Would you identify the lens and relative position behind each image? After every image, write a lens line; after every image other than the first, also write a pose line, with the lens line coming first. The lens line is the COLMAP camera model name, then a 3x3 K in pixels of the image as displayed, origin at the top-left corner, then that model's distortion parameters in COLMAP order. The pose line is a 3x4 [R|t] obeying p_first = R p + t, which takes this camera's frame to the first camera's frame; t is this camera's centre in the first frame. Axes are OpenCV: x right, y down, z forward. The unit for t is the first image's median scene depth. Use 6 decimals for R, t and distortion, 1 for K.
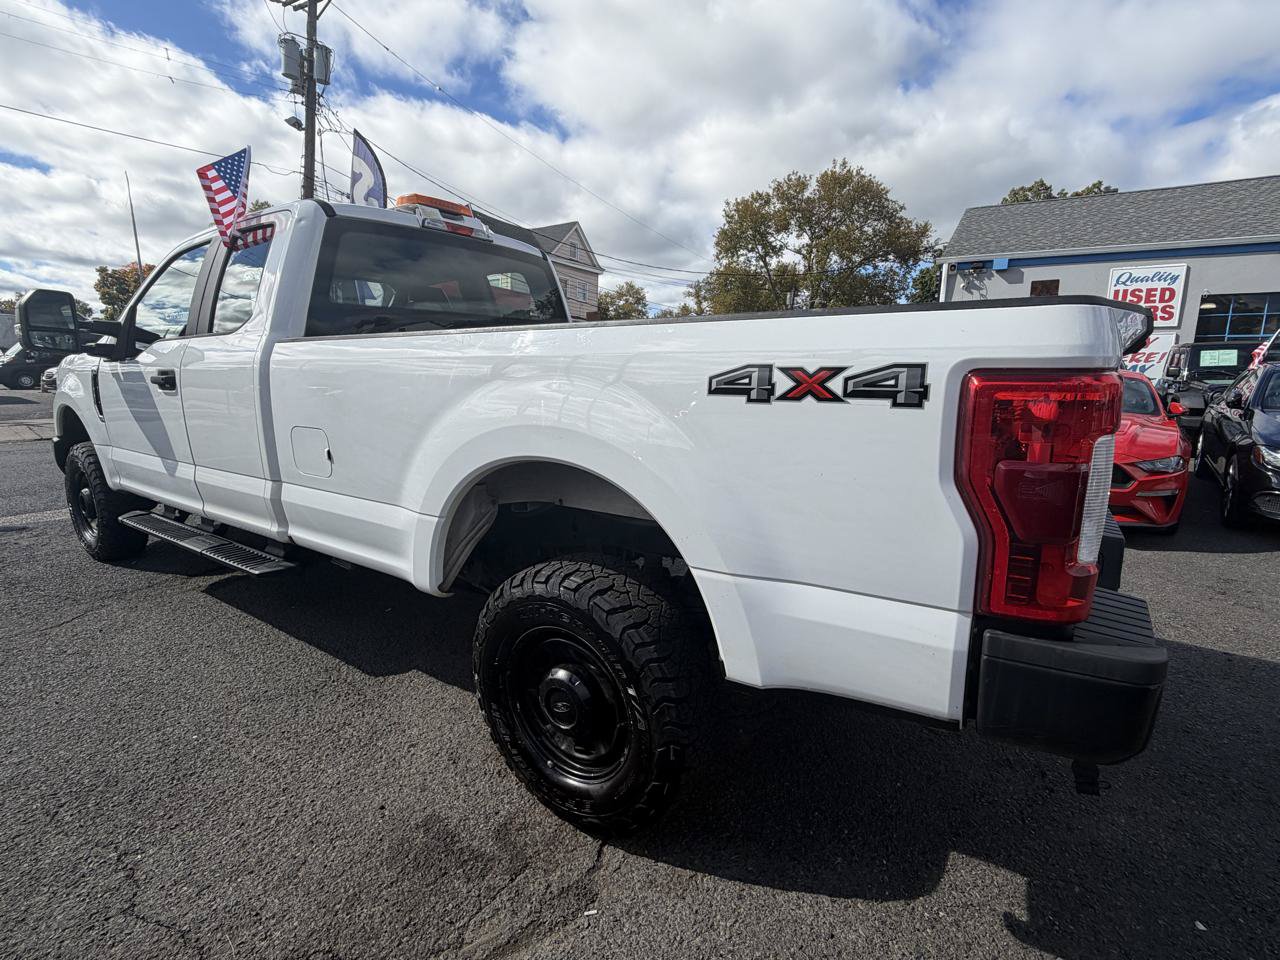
lens RADIAL K [[593.6, 0, 640.0], [0, 593.6, 480.0], [0, 0, 1]] dist [0.000700, 0.000395]
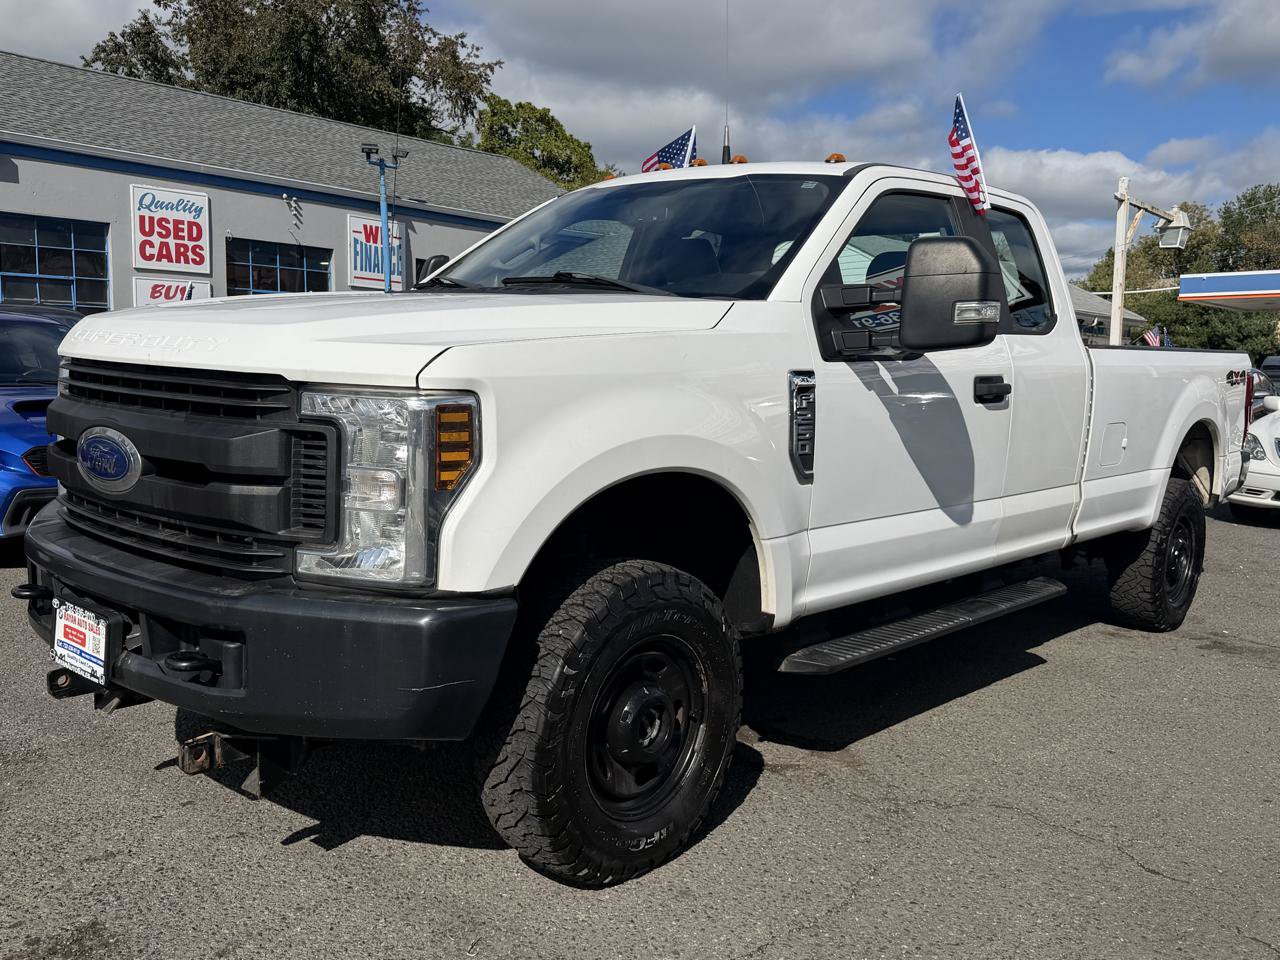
lens RADIAL K [[1086.4, 0, 640.0], [0, 1086.4, 480.0], [0, 0, 1]] dist [0.192543, -0.386793]
pose [[0.167128, -0.119522, 0.978664, -2.305012], [0.149898, 0.984166, 0.094595, -0.260059], [-0.974474, 0.130890, 0.182398, 1.224375]]
